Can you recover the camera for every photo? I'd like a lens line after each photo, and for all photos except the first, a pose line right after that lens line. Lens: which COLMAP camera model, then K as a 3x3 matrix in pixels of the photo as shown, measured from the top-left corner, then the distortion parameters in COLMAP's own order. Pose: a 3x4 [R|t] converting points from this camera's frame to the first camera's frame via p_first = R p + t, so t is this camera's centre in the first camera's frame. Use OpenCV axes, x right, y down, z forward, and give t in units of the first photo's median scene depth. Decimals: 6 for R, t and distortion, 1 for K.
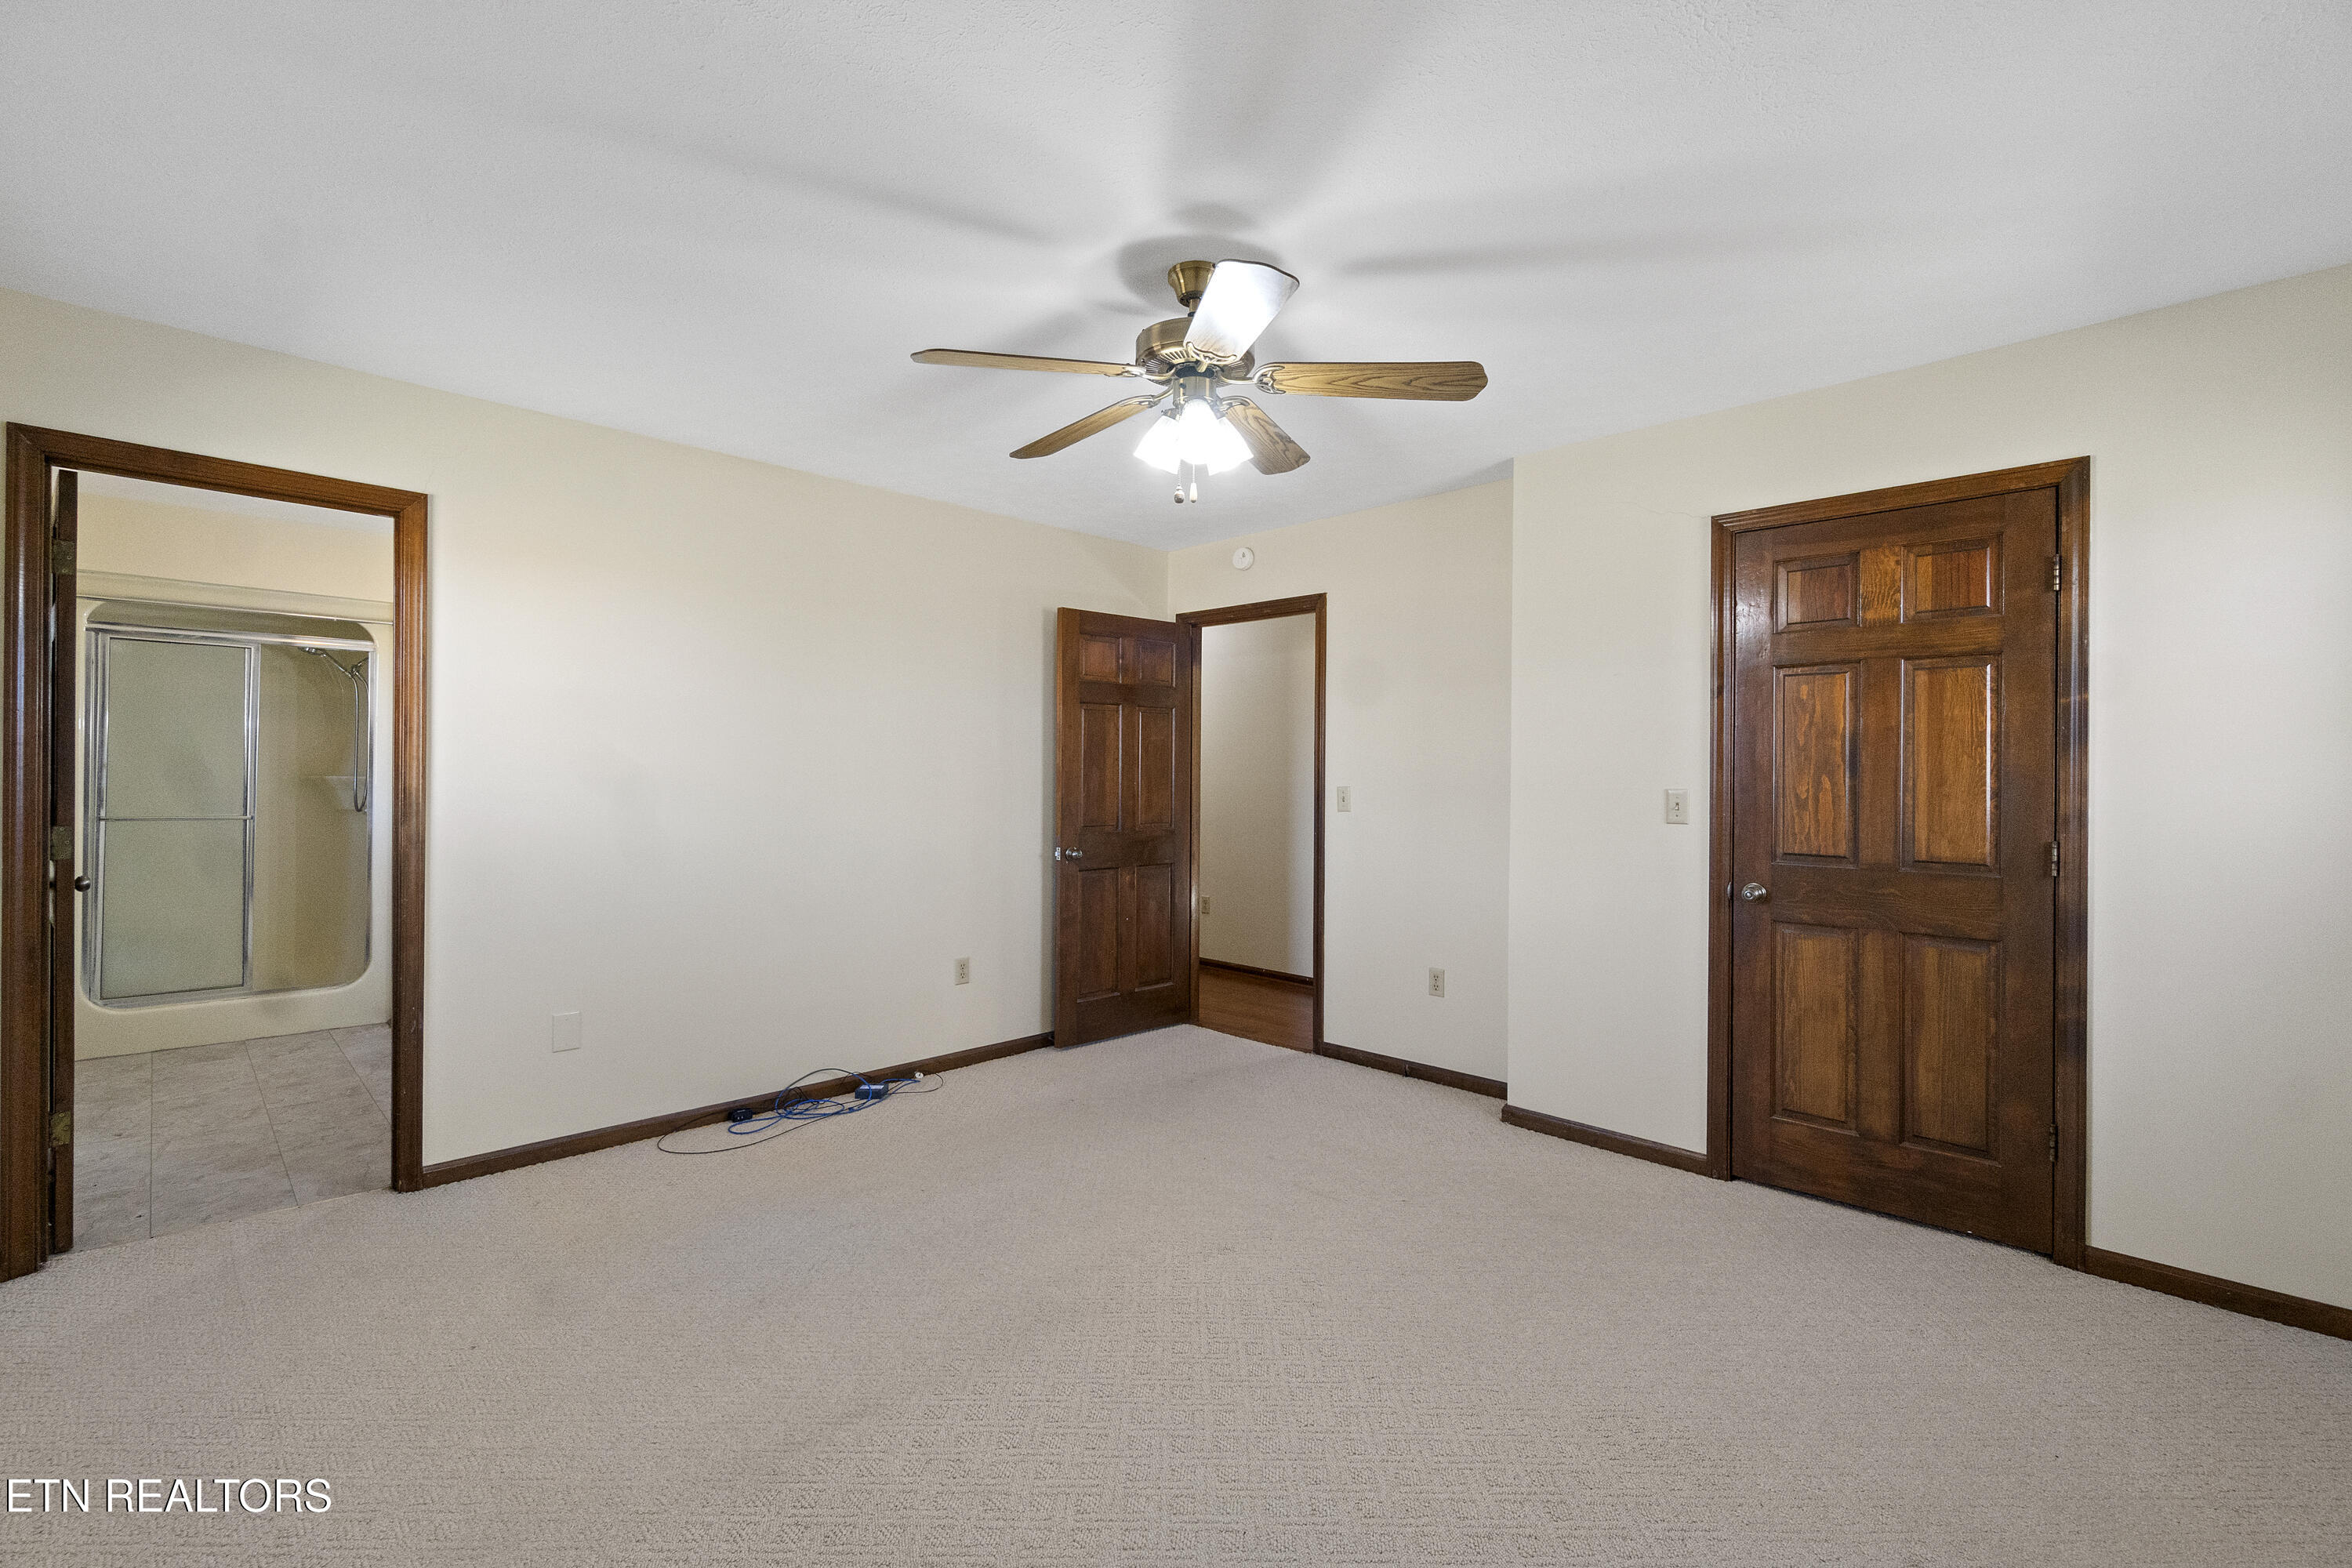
lens RADIAL K [[1025.5, 0, 1165.5], [0, 1025.5, 781.2], [0, 0, 1]] dist [0.000701, 0.000141]
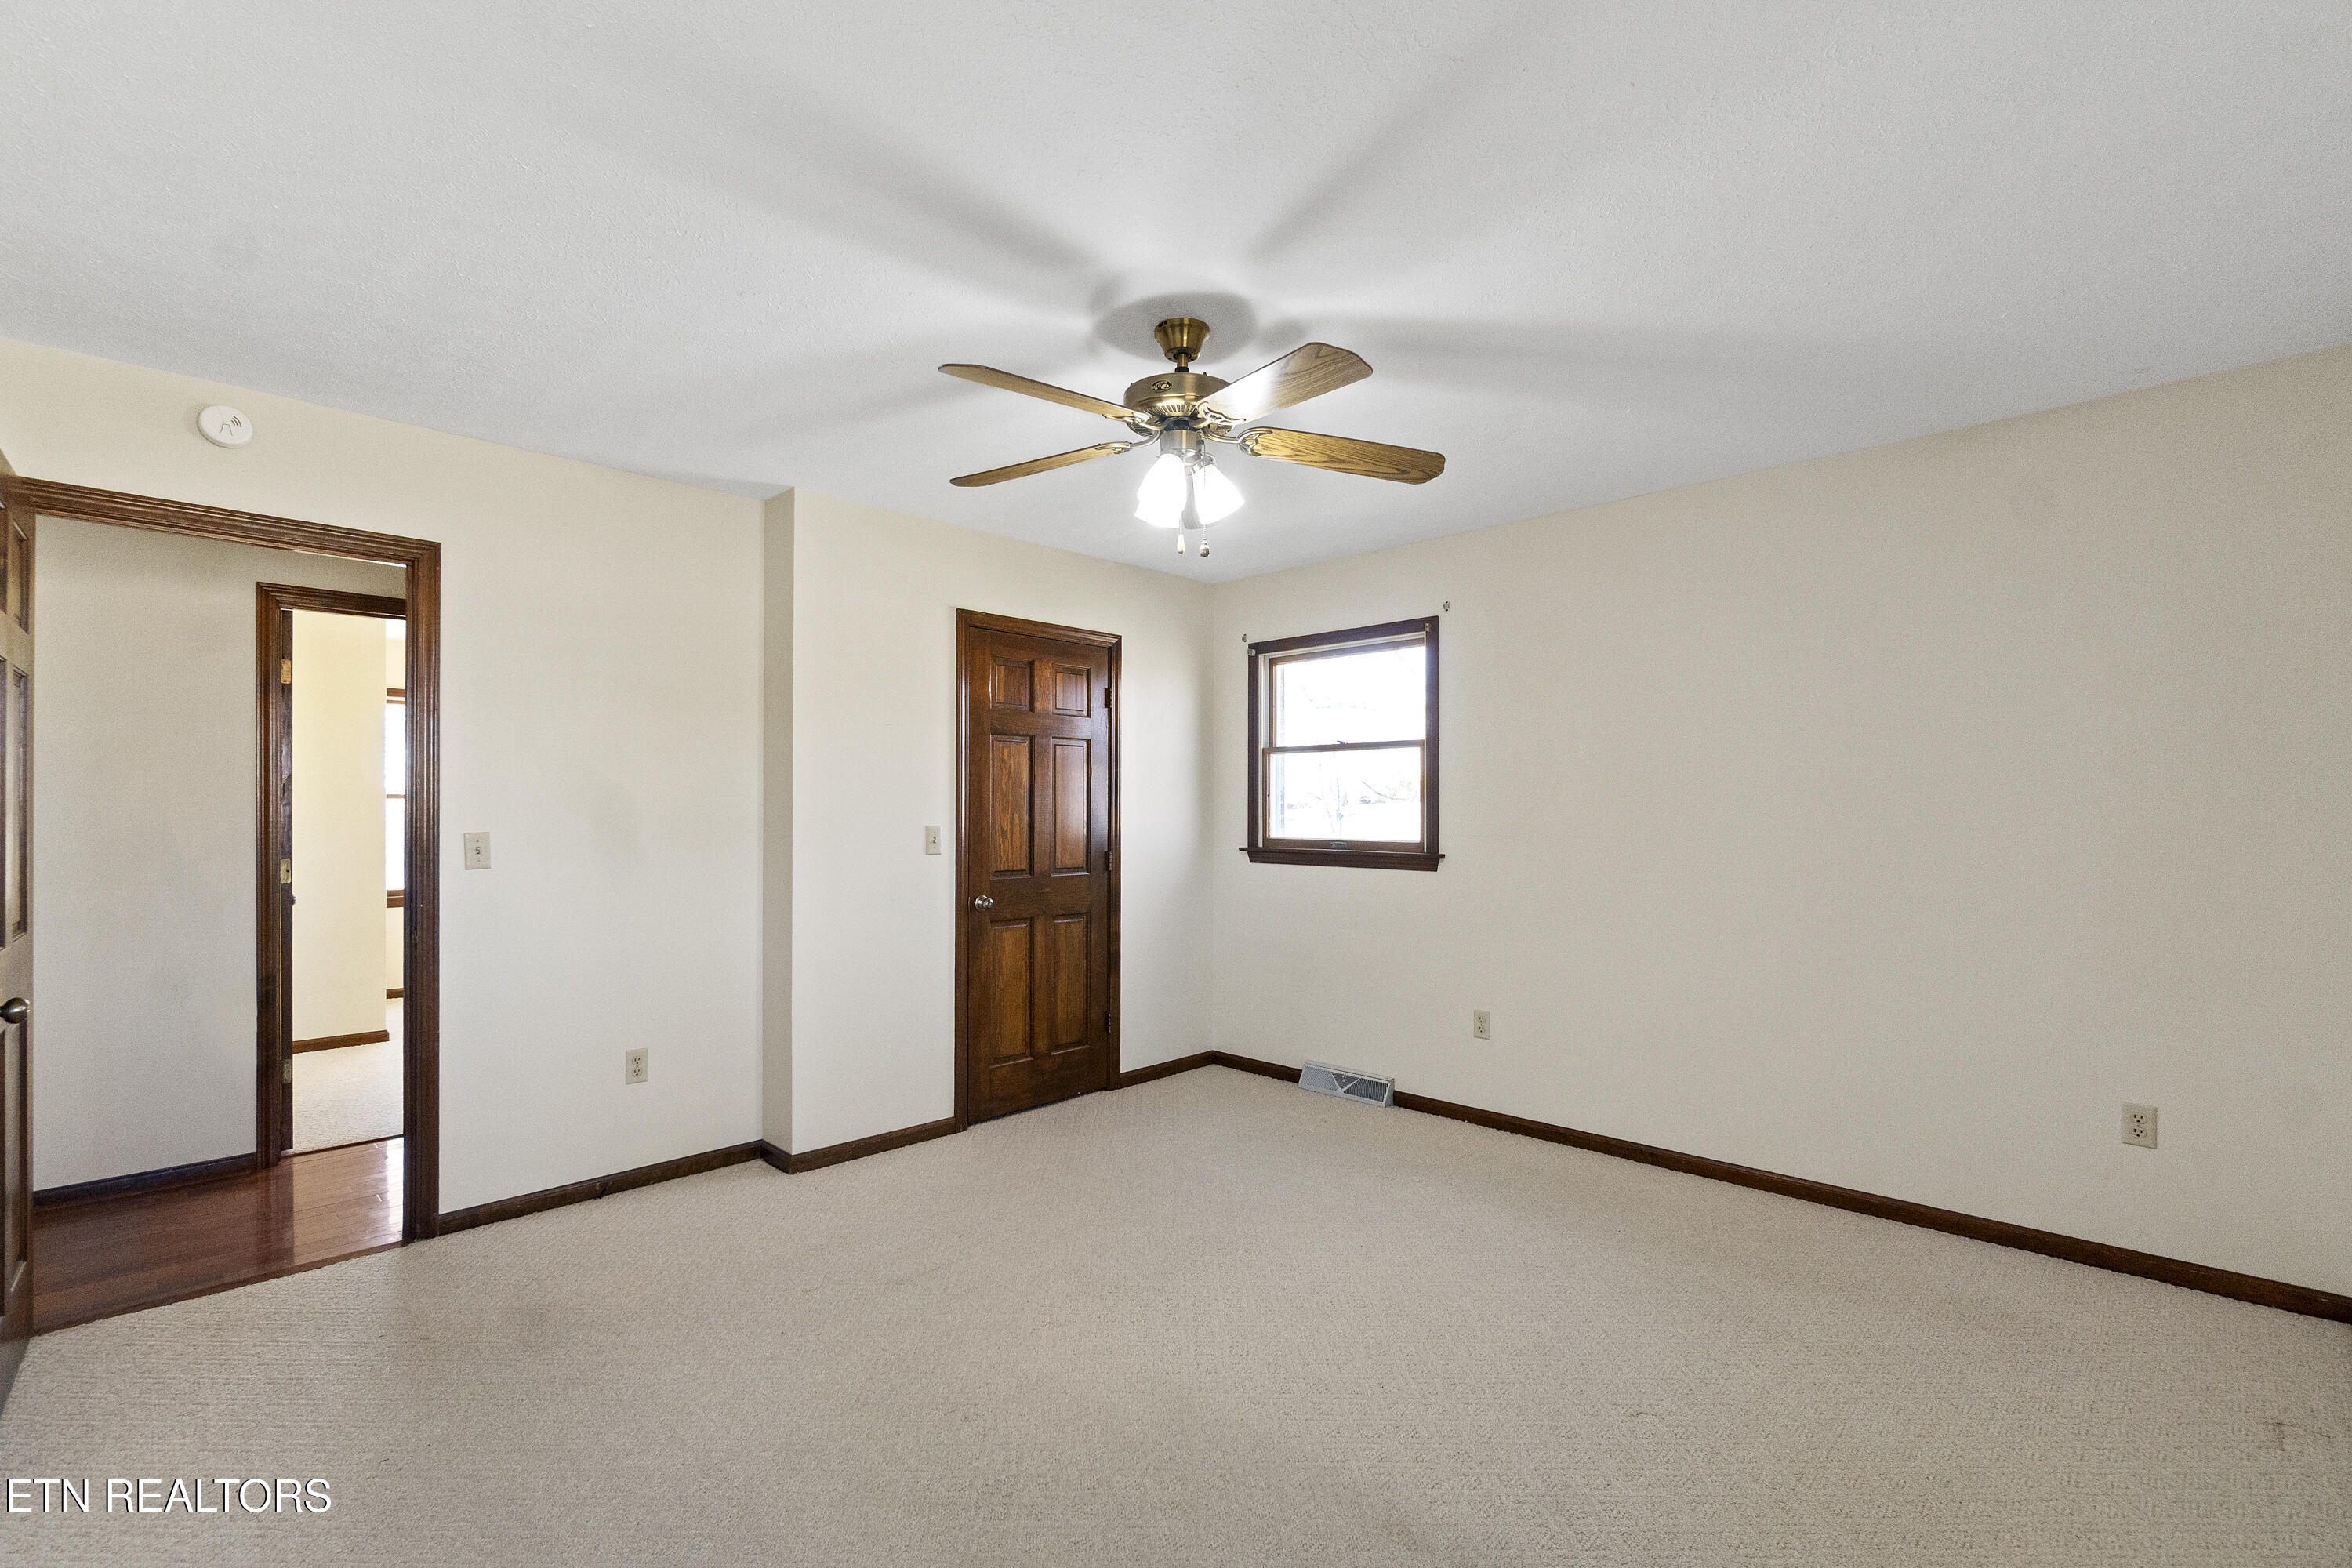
lens RADIAL K [[1044.6, 0, 1172.7], [0, 1044.6, 799.4], [0, 0, 1]] dist [0.000652, 0.000005]
pose [[-0.009391, 0.000781, 0.999956, -0.796177], [0.002268, 0.999997, -0.000760, -0.023497], [-0.999953, 0.002261, -0.009392, 0.784791]]
